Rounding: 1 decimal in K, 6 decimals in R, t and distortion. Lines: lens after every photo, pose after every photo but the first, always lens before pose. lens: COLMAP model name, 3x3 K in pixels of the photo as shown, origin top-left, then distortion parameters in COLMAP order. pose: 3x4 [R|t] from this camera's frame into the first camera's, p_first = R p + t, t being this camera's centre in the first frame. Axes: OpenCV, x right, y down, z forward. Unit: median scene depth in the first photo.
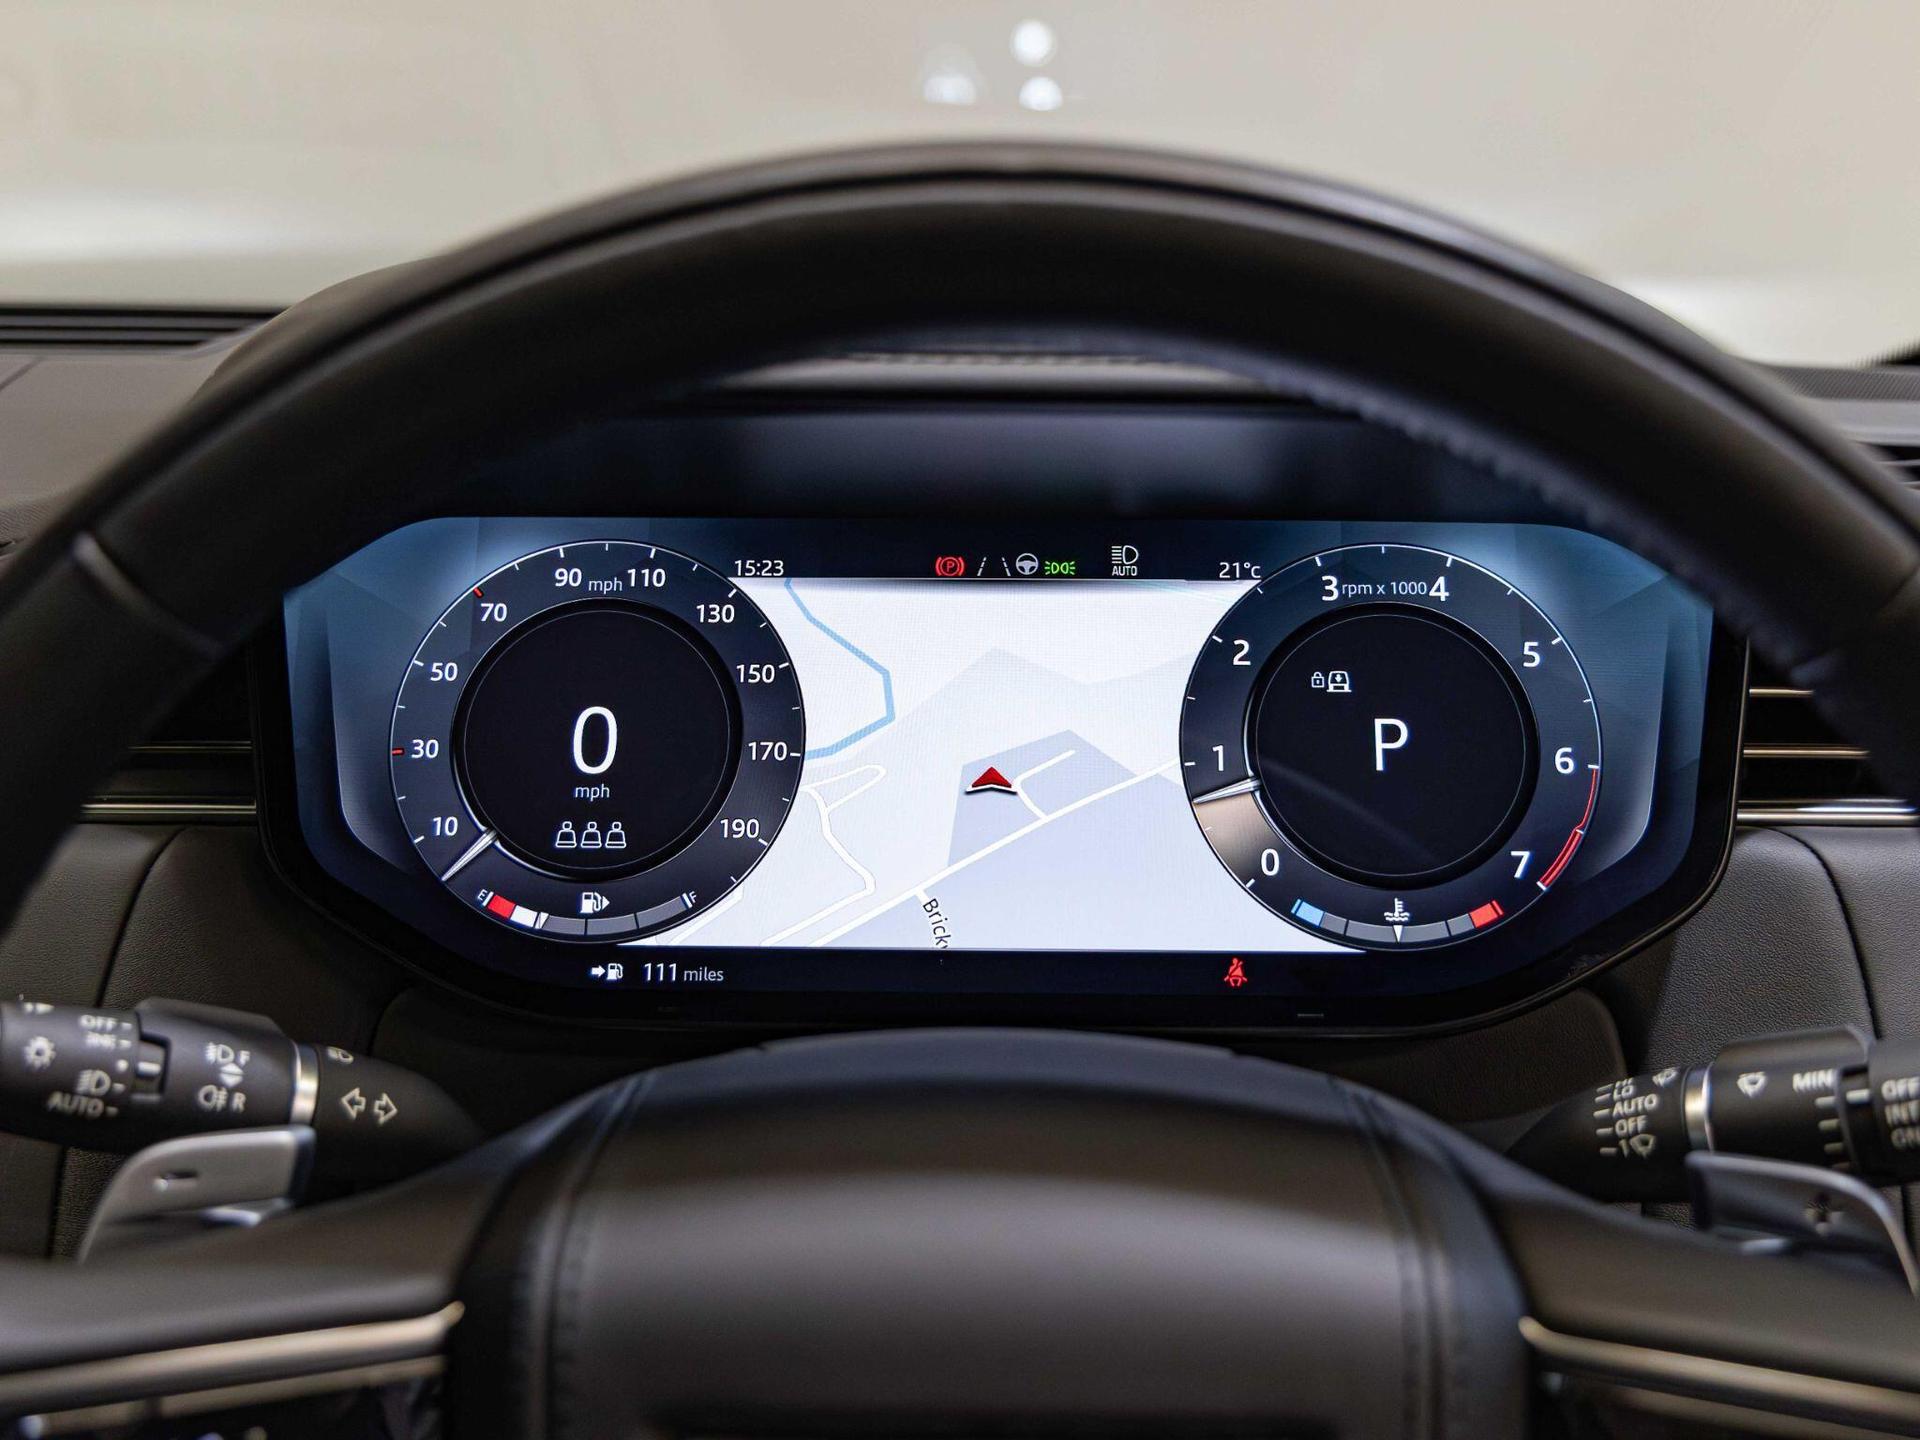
lens RADIAL K [[2199.2, 0, 1037.3], [0, 2199.2, 685.3], [0, 0, 1]] dist [-0.011208, 0.000000]
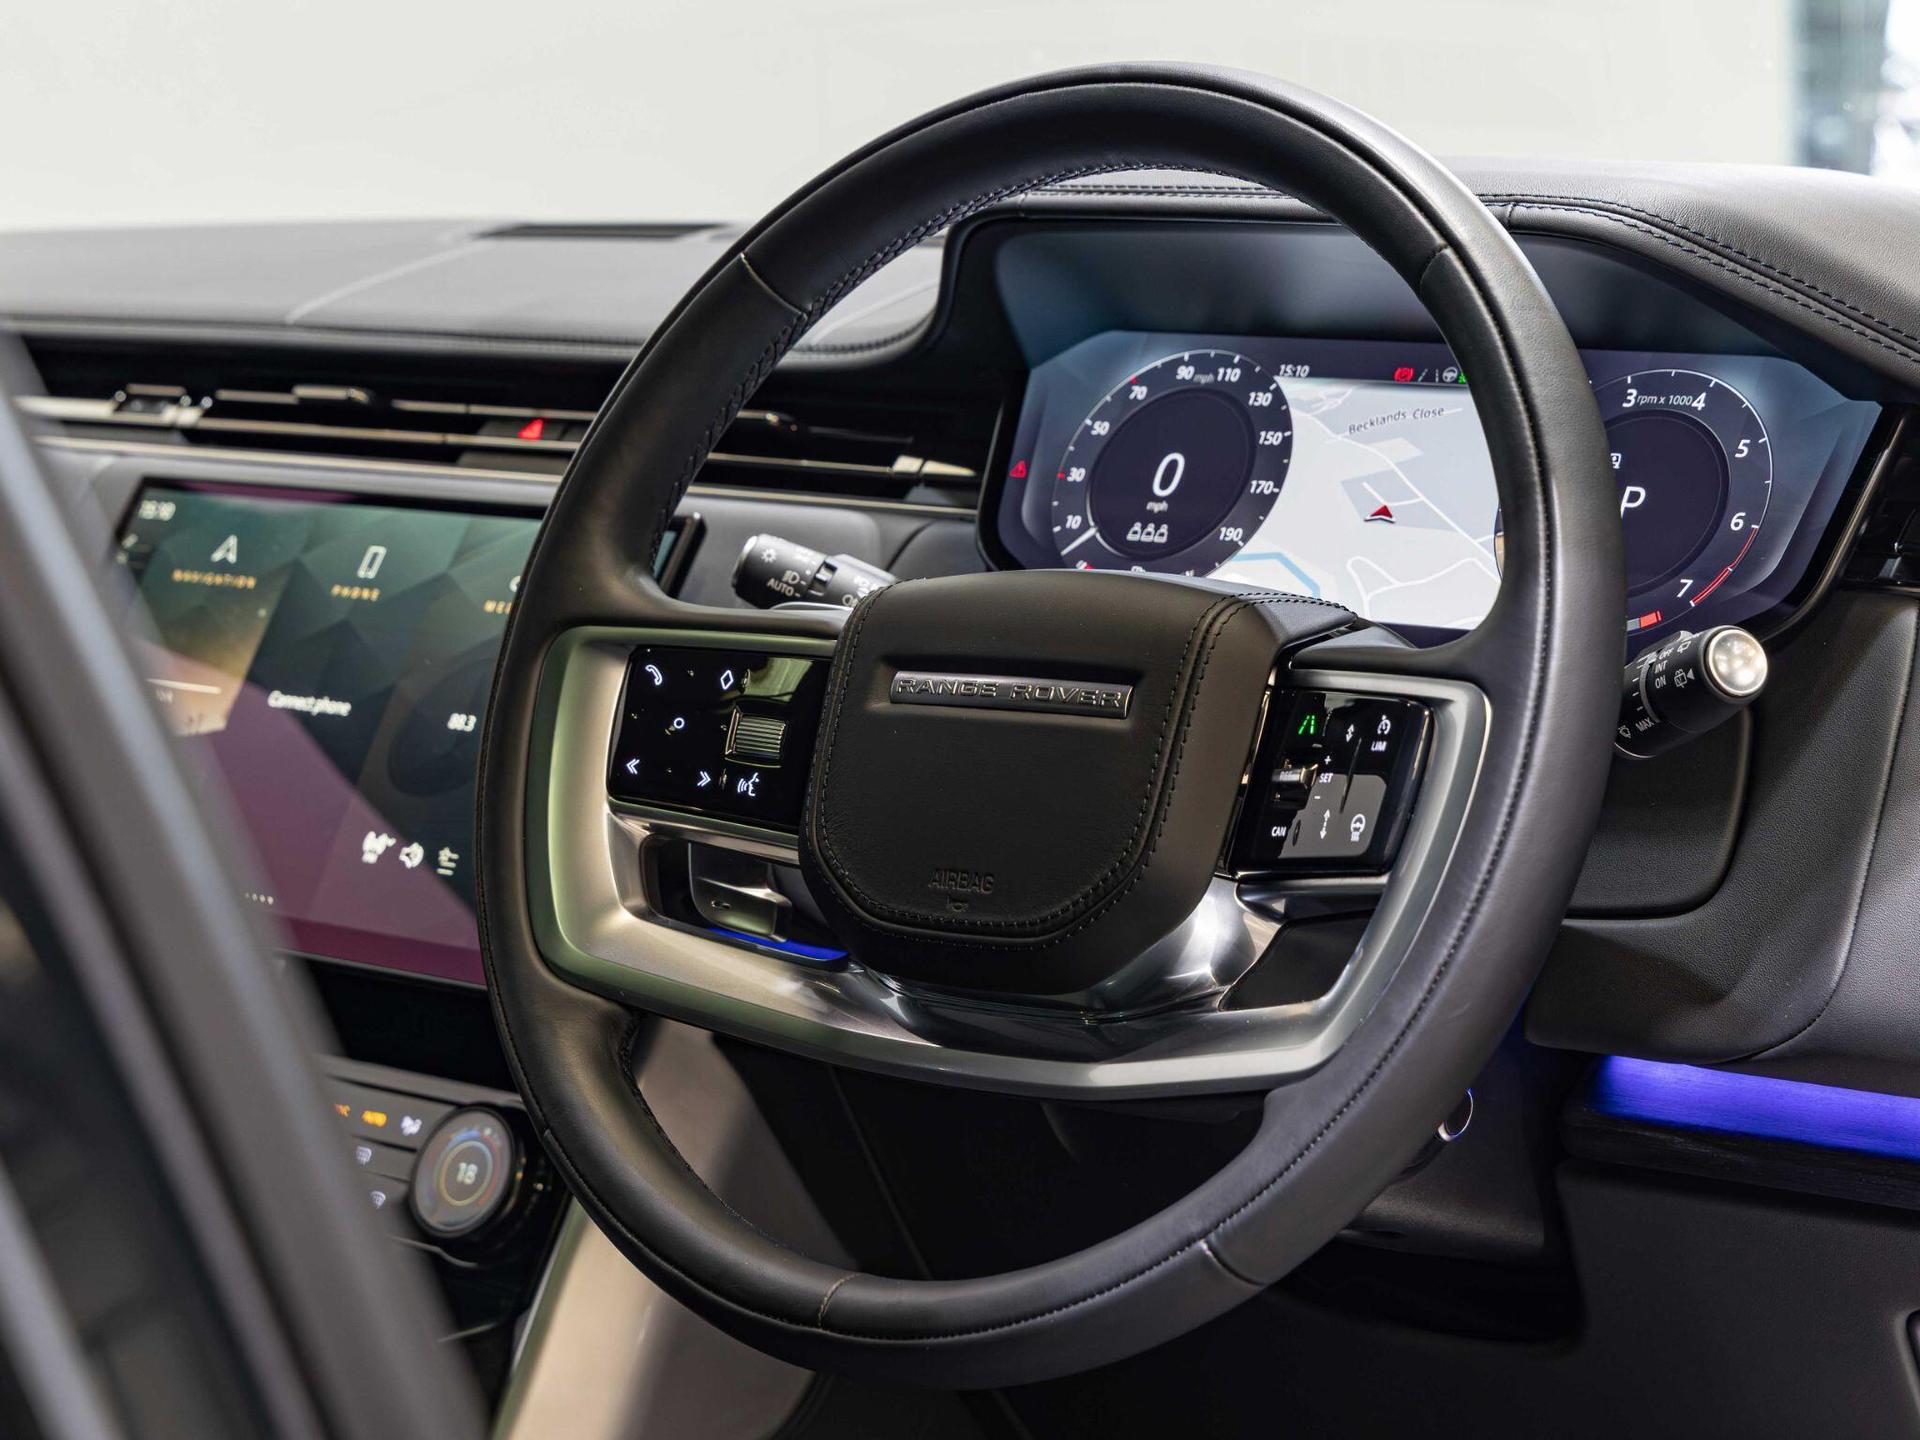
lens RADIAL K [[4082.8, 0, 958.4], [0, 4082.8, 717.5], [0, 0, 1]] dist [-0.054877, 0.000000]
pose [[0.778546, 0.090047, -0.621094, 1.410656], [-0.184871, 0.978647, -0.089851, 0.458451], [0.599741, 0.184775, 0.778568, -1.193358]]
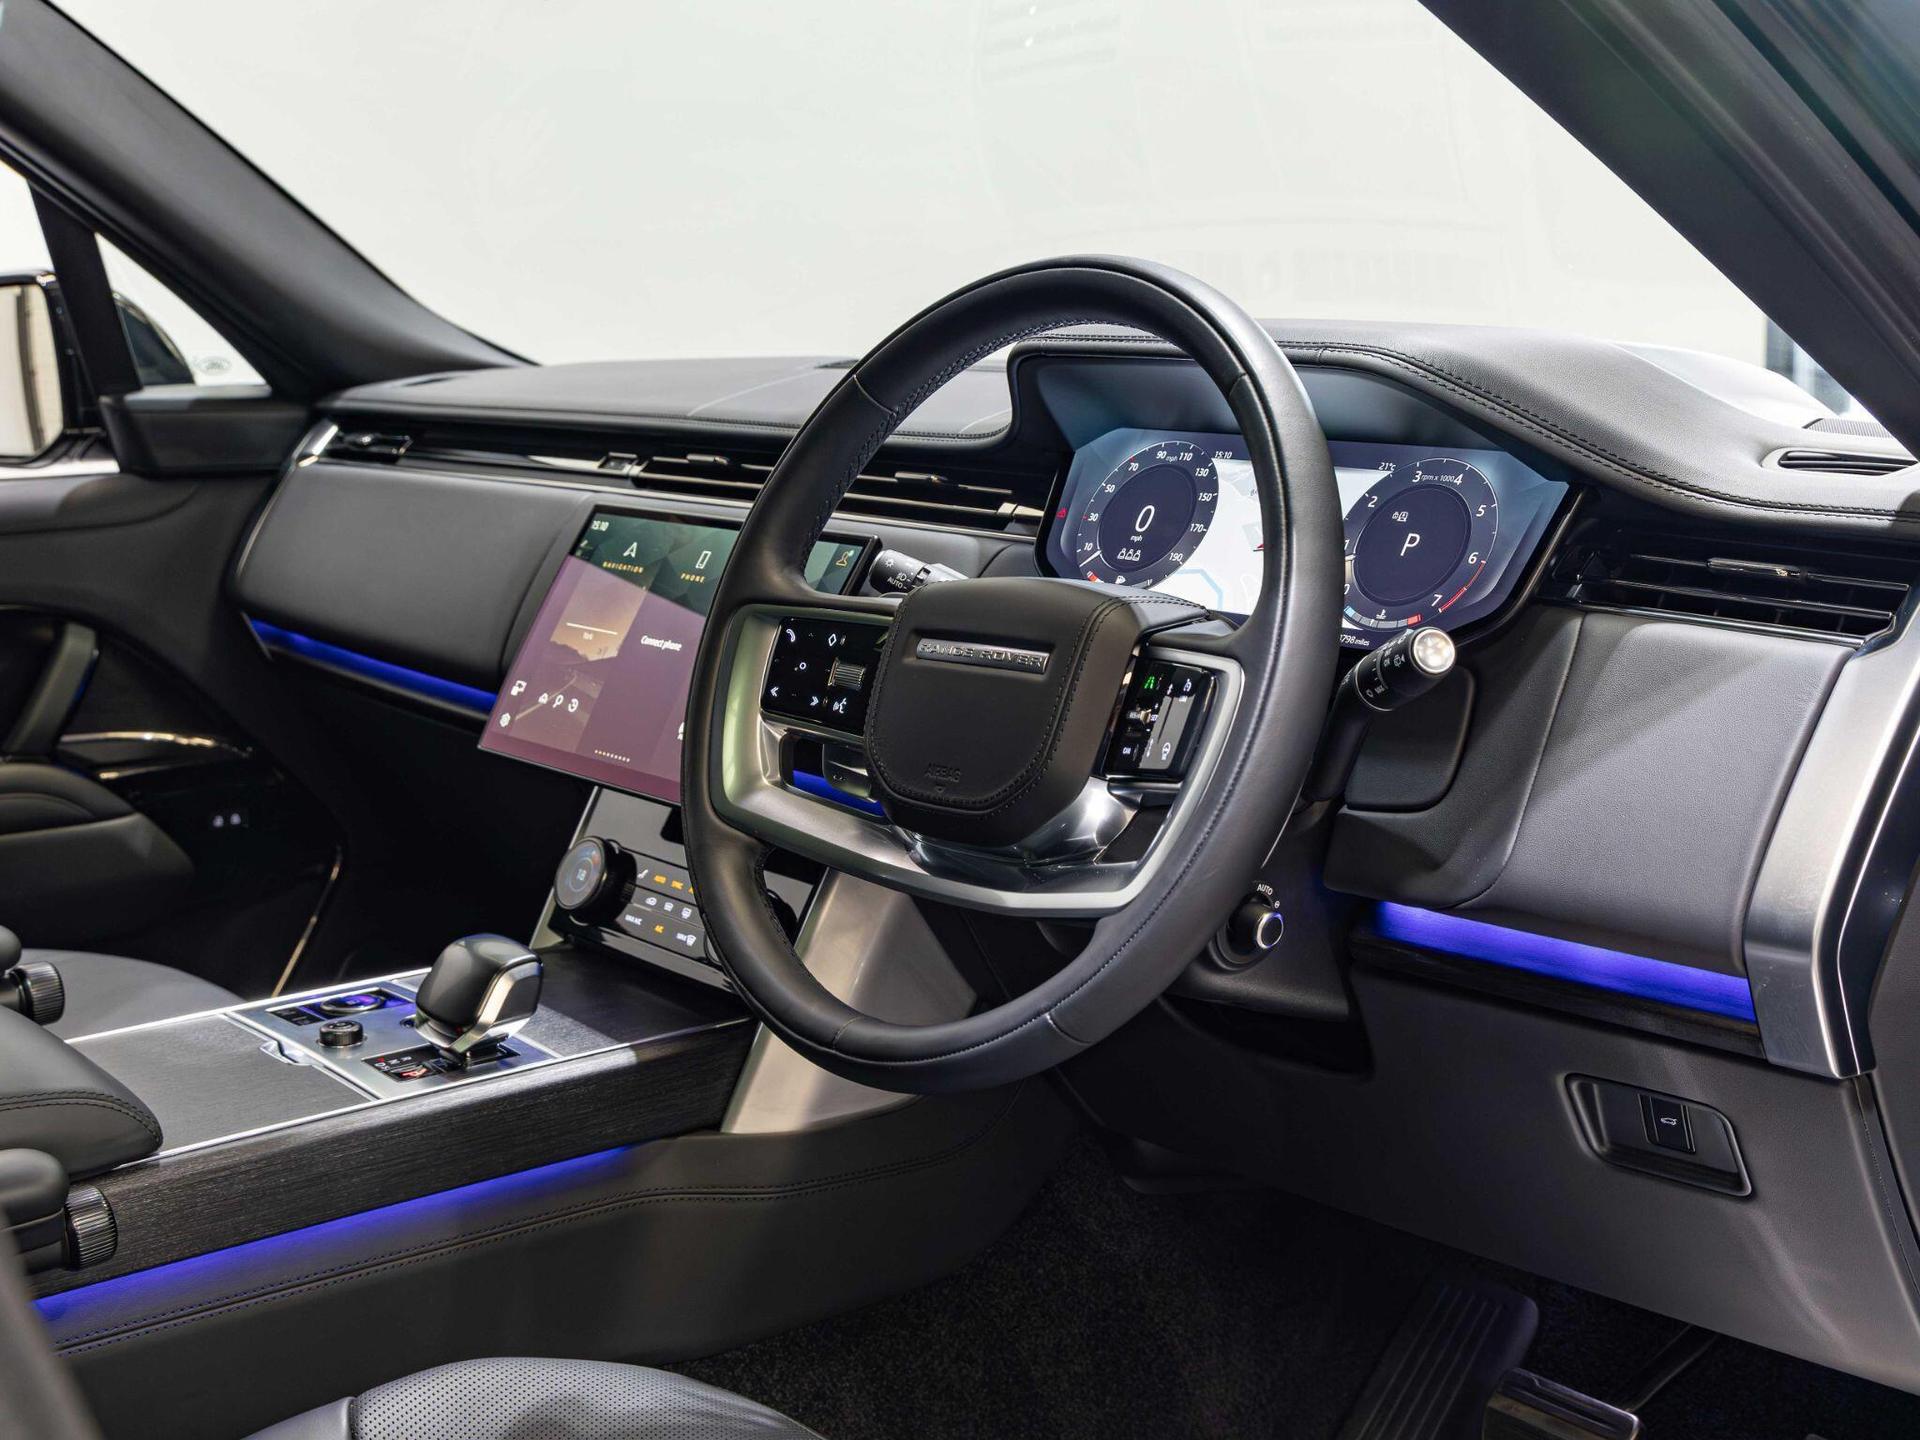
lens RADIAL K [[2254.4, 0, 962.5], [0, 2254.4, 726.0], [0, 0, 1]] dist [-0.067709, 0.000000]
pose [[0.668771, 0.139429, -0.730277, 1.468465], [-0.226873, 0.973679, -0.021864, 0.340134], [0.708007, 0.180302, 0.682801, -0.751803]]
